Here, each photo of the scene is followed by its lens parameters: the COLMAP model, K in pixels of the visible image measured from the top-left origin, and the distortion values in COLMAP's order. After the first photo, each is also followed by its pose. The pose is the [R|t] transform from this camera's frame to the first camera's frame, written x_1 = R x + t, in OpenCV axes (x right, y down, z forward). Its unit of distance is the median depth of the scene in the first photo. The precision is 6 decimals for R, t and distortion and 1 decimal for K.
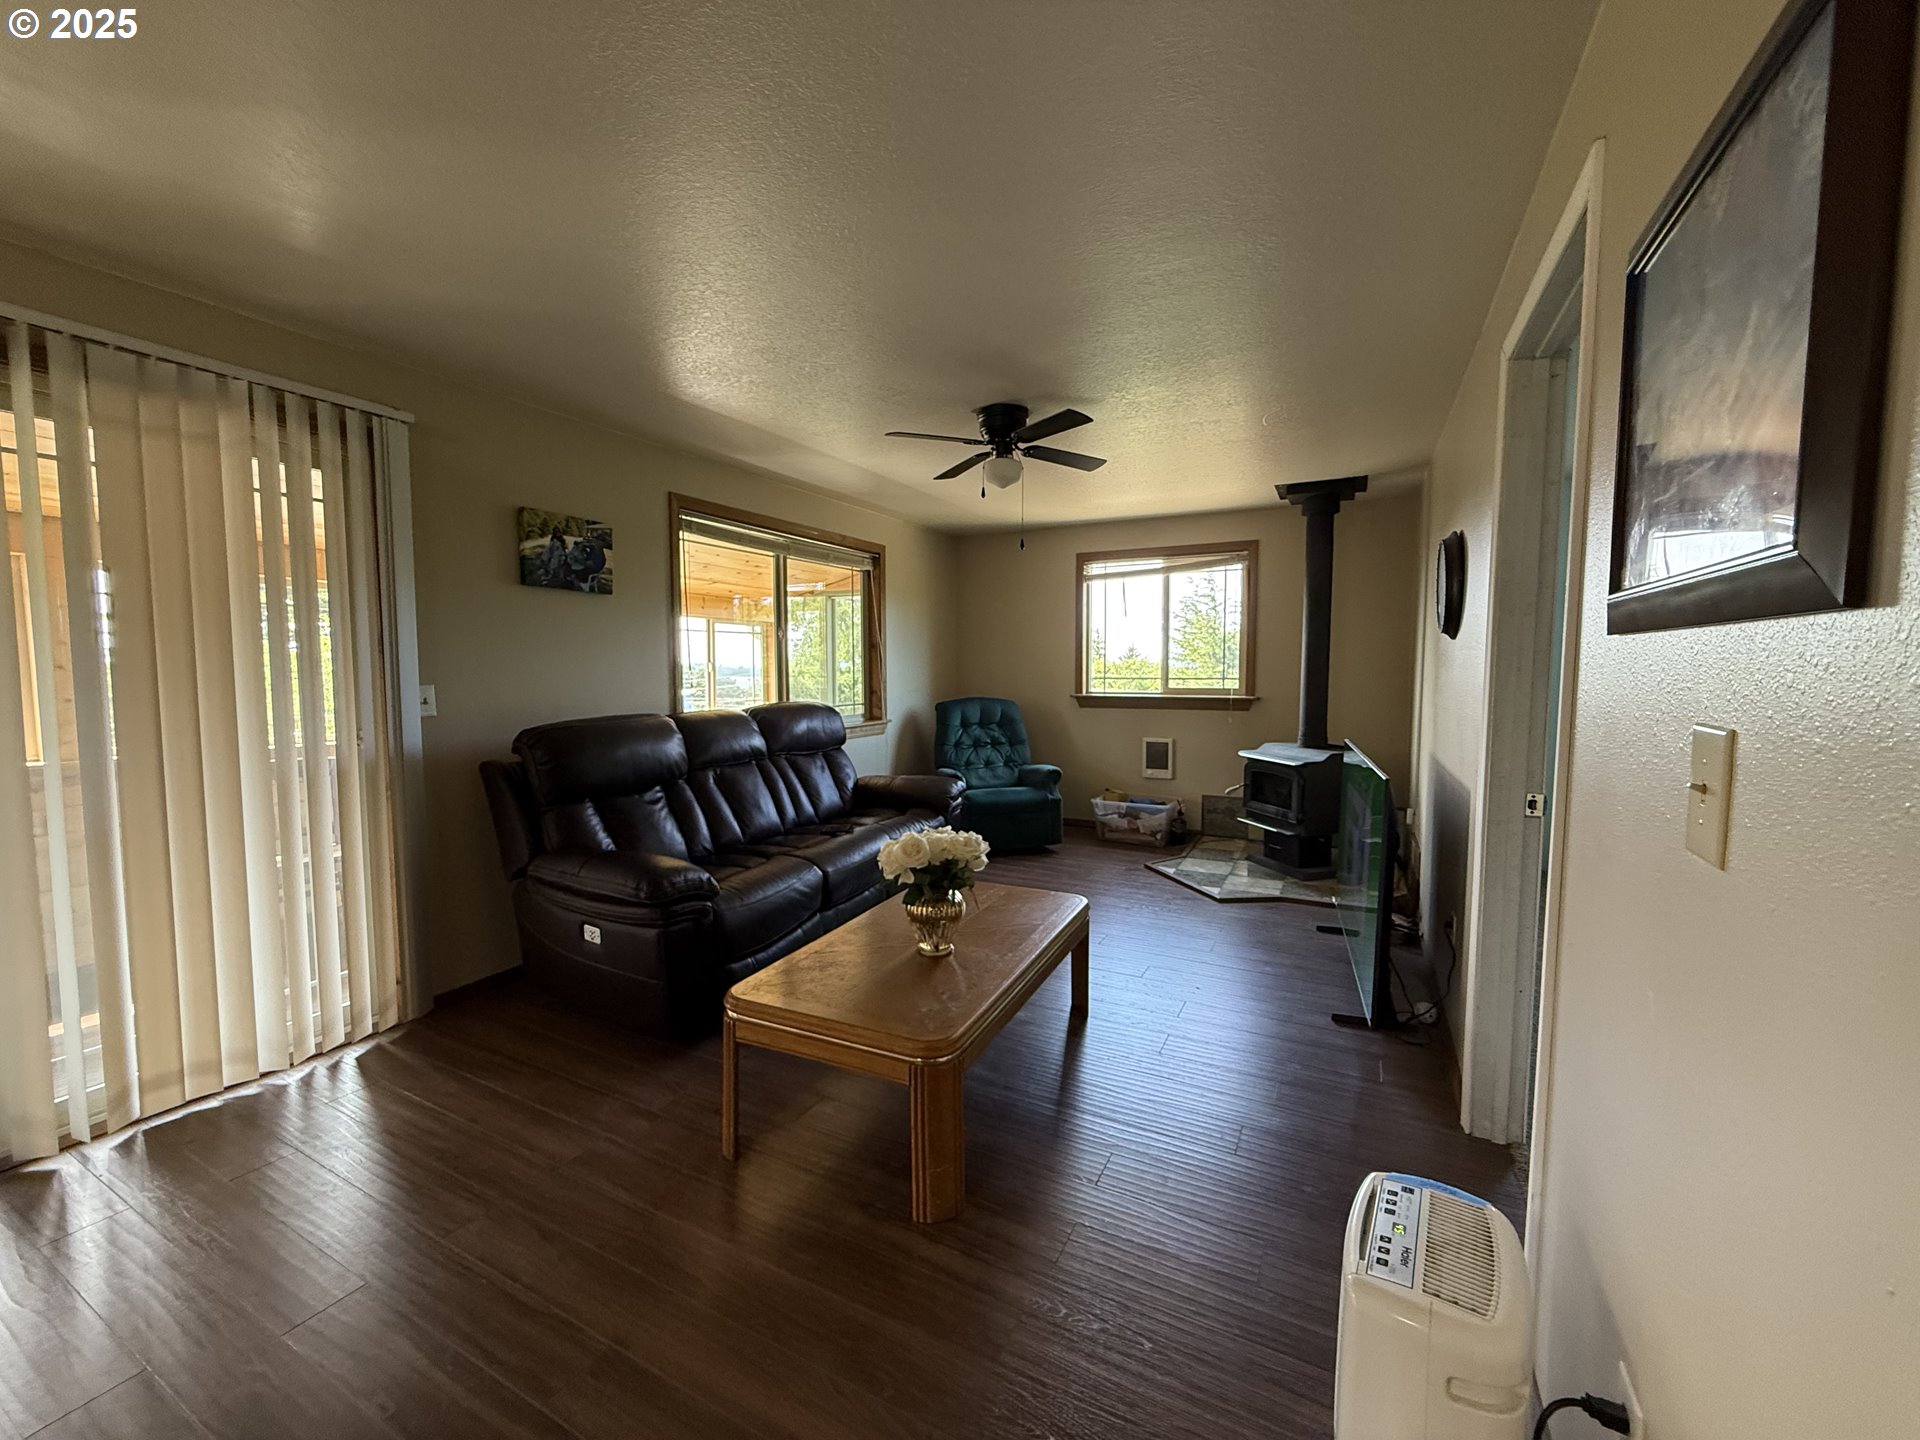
lens RADIAL K [[784.3, 0, 962.1], [0, 784.3, 721.2], [0, 0, 1]] dist [0.010057, -0.002827]
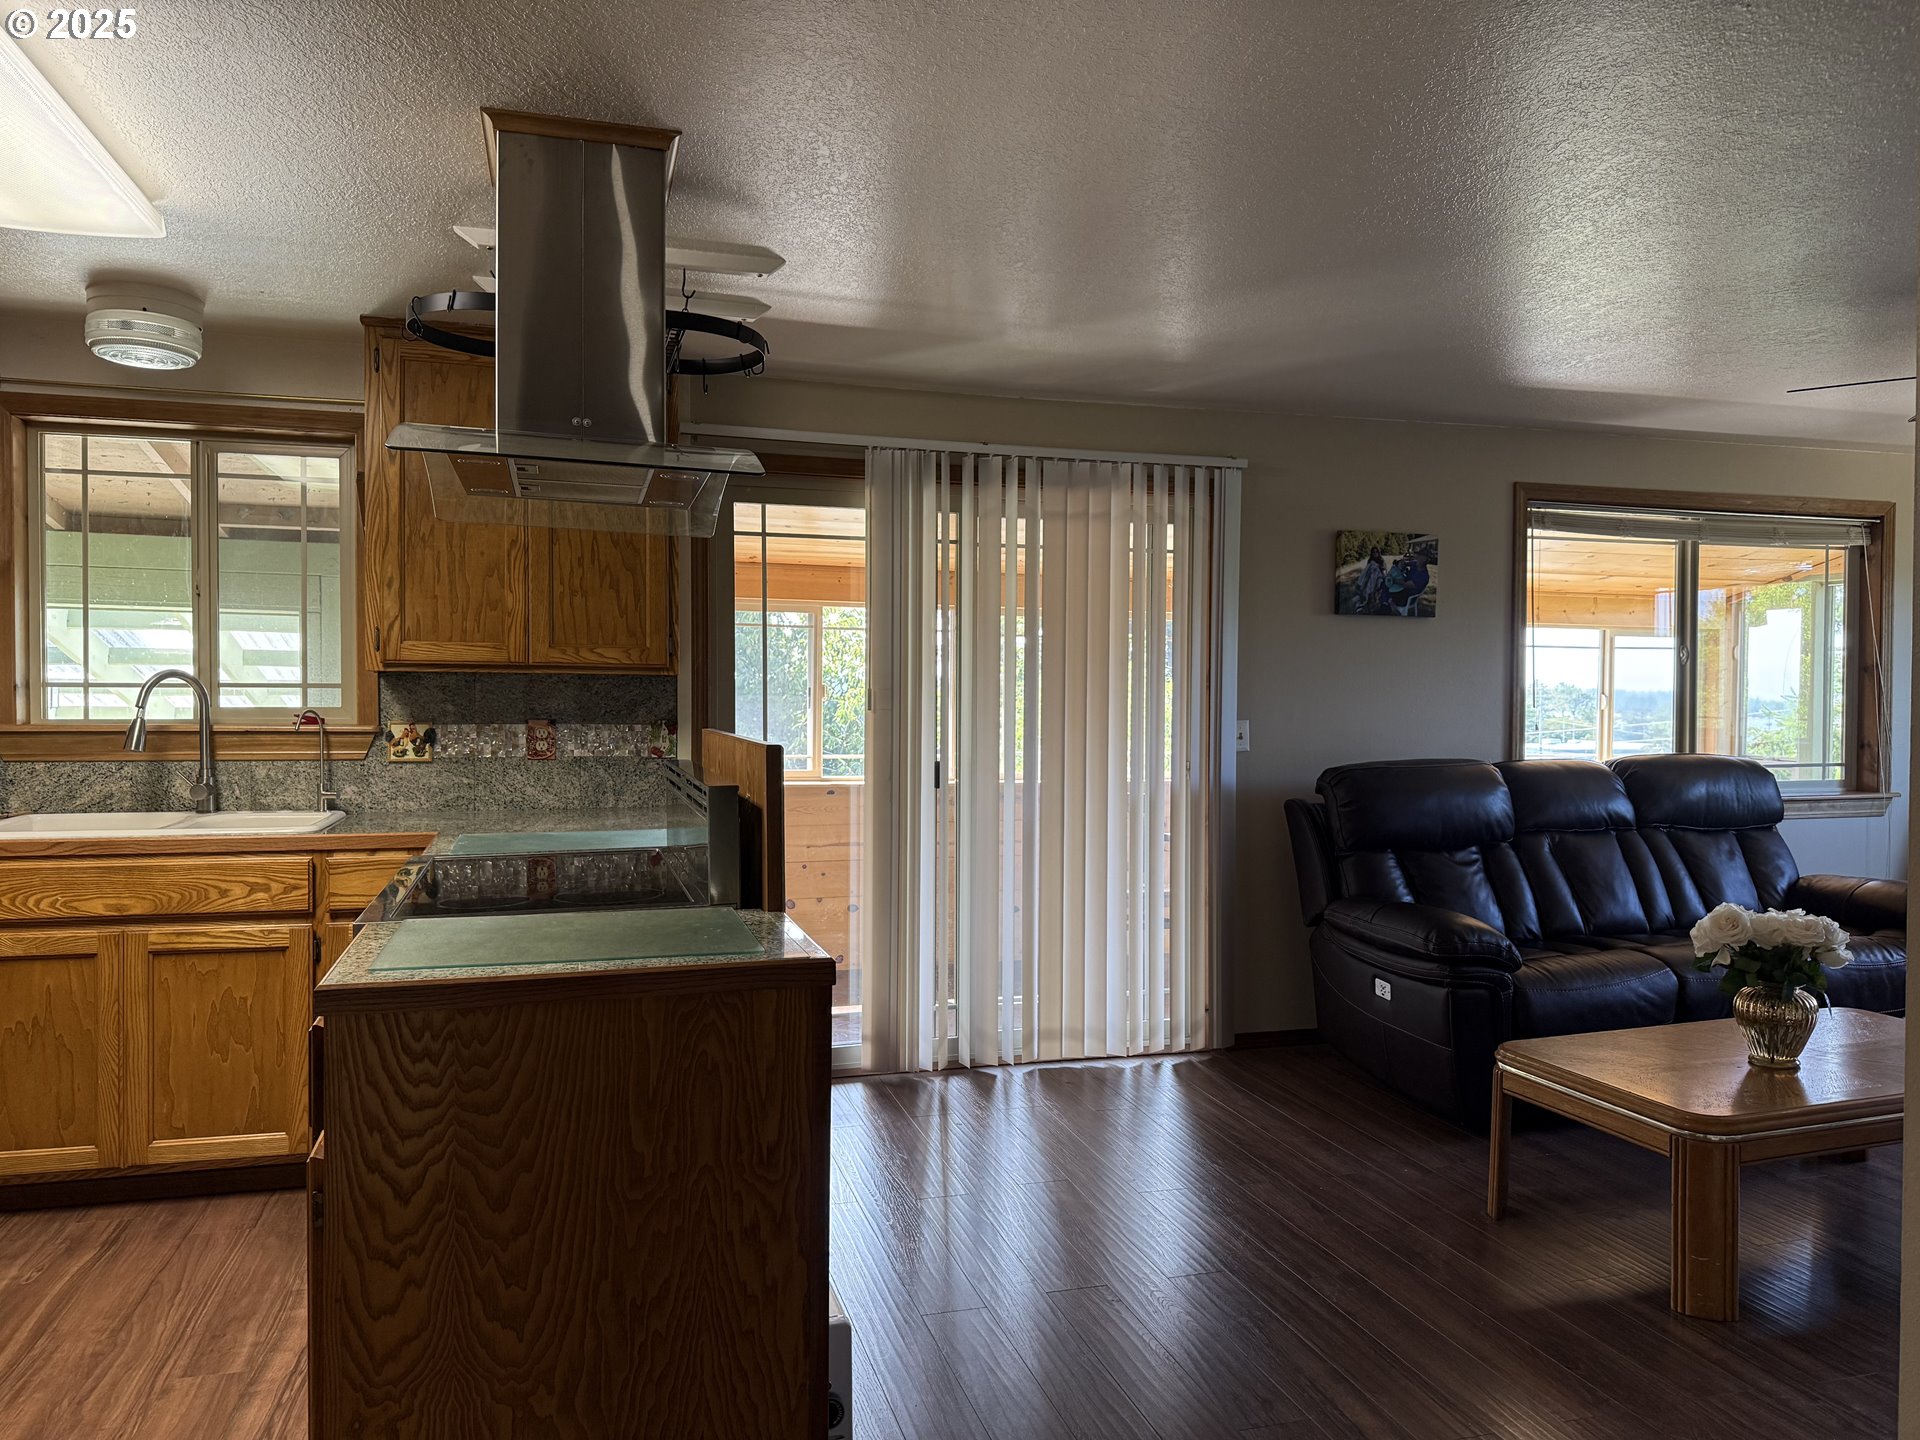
lens RADIAL K [[1332.7, 0, 954.0], [0, 1332.7, 723.1], [0, 0, 1]] dist [0.047522, -0.065384]
pose [[0.694728, 0.018716, -0.719029, 0.285272], [-0.055312, 0.998091, -0.027463, 0.024734], [0.717142, 0.058850, 0.694437, -0.443381]]
